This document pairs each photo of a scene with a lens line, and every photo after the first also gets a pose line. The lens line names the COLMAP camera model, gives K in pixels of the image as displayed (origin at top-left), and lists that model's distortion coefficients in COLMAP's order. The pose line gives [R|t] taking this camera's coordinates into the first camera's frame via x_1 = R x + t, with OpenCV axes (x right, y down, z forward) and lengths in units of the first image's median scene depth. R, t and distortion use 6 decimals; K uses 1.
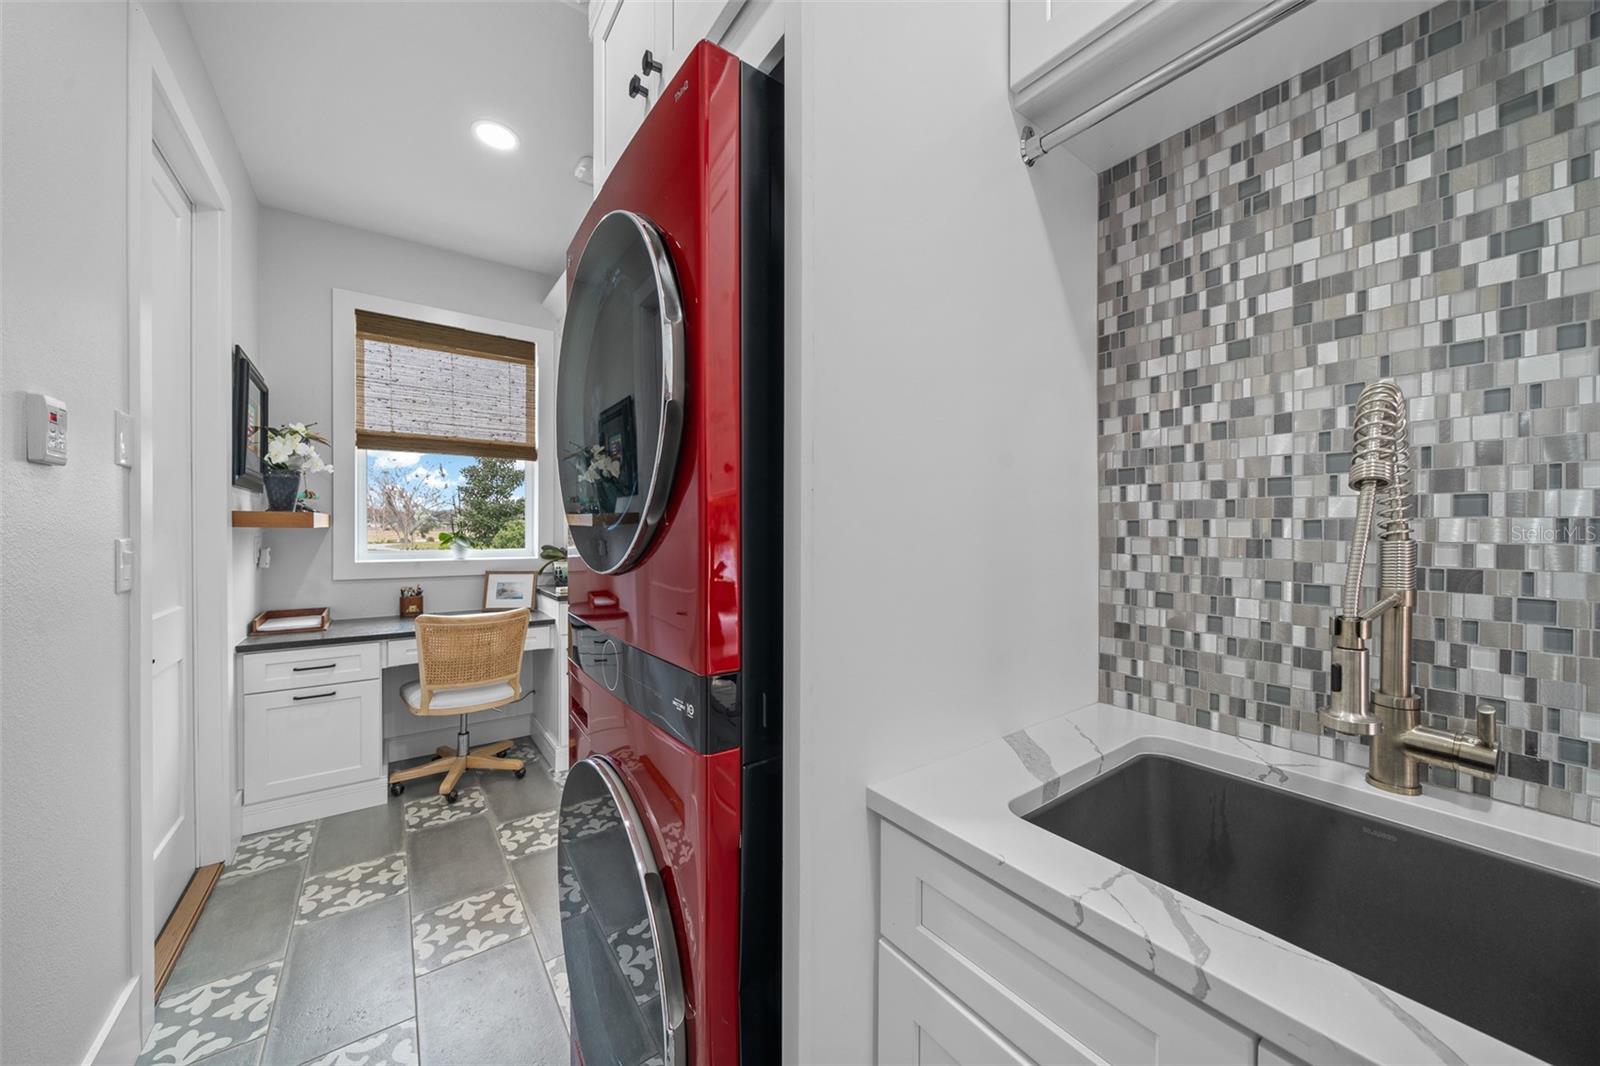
lens RADIAL K [[561.8, 0, 800.4], [0, 561.8, 532.2], [0, 0, 1]] dist [-0.004548, 0.000105]
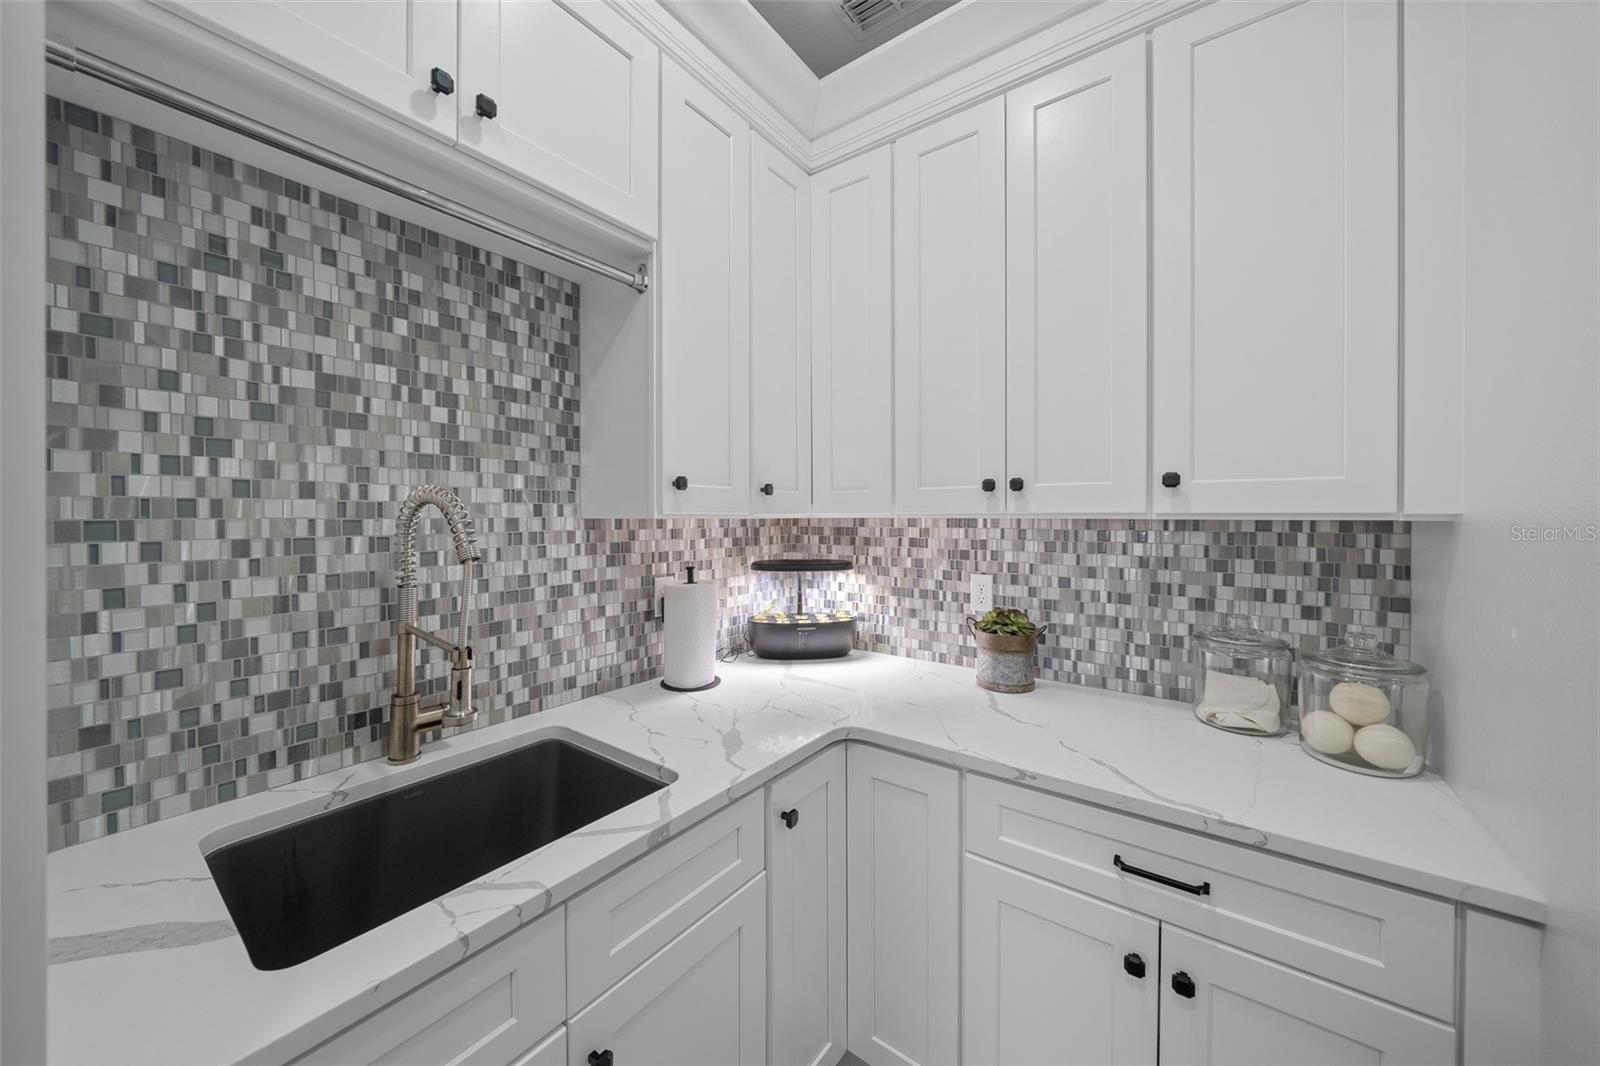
lens RADIAL K [[561.8, 0, 799.6], [0, 561.8, 518.4], [0, 0, 1]] dist [-0.004548, 0.000105]
pose [[-0.295046, -0.010759, 0.955422, -0.493540], [0.006782, 0.999888, 0.013354, -0.142416], [-0.955459, 0.010420, -0.294940, 0.378633]]
